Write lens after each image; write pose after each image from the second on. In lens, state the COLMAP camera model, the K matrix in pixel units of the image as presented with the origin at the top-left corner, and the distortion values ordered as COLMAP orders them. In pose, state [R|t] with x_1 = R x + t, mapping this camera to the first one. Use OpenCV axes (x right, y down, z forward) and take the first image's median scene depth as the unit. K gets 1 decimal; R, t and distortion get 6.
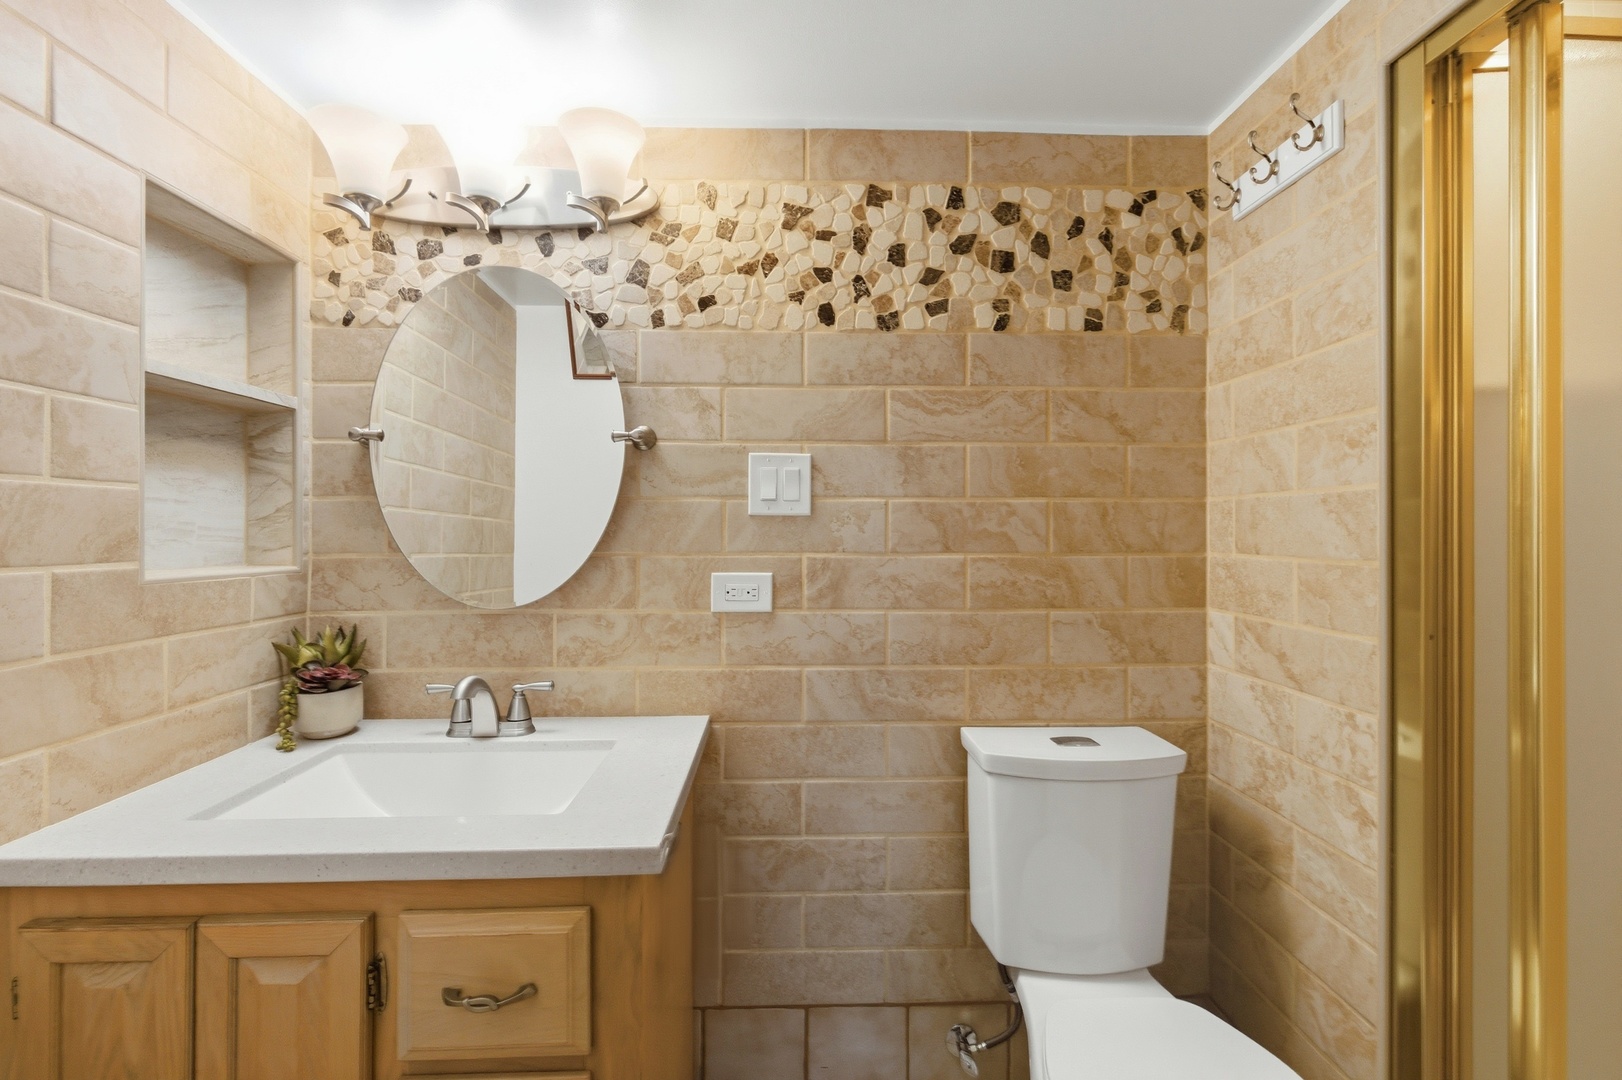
lens RADIAL K [[685.7, 0, 806.5], [0, 685.7, 528.9], [0, 0, 1]] dist [0.001659, 0.000179]
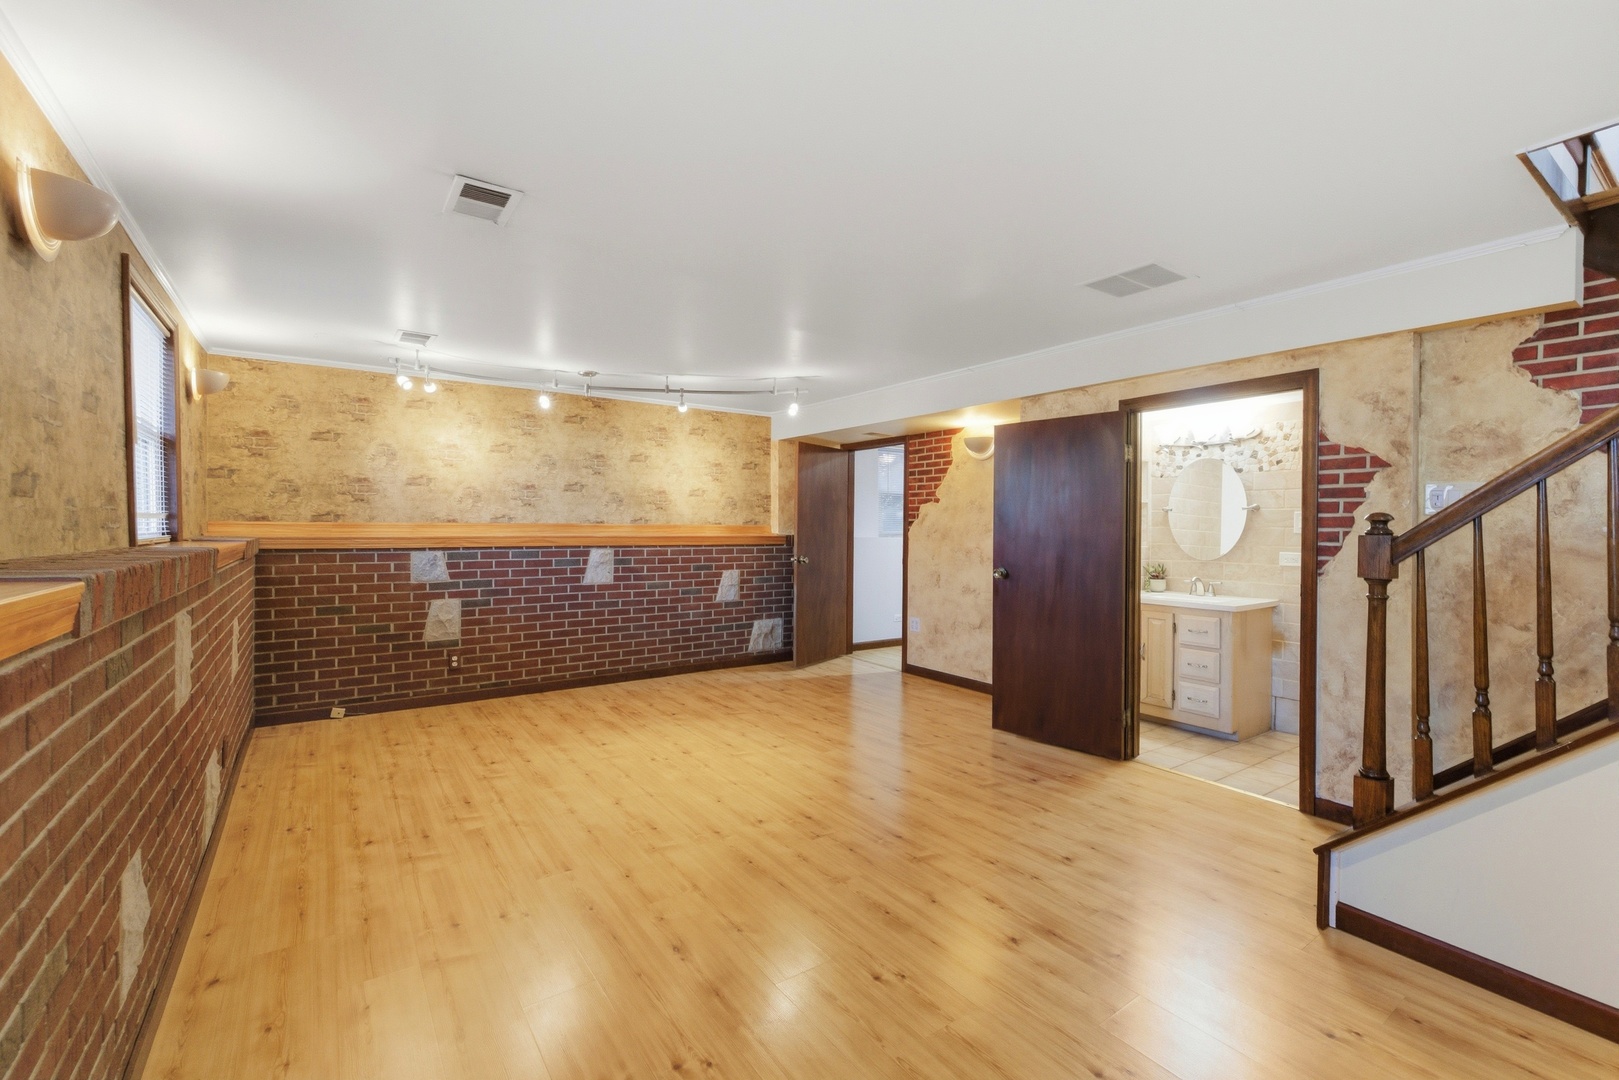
lens RADIAL K [[684.4, 0, 805.2], [0, 684.4, 533.1], [0, 0, 1]] dist [0.001659, 0.000179]
pose [[0.543262, 0.009653, -0.839508, 1.254518], [-0.004584, 0.999953, 0.008532, -0.036368], [0.839551, -0.000786, 0.543281, -2.381679]]
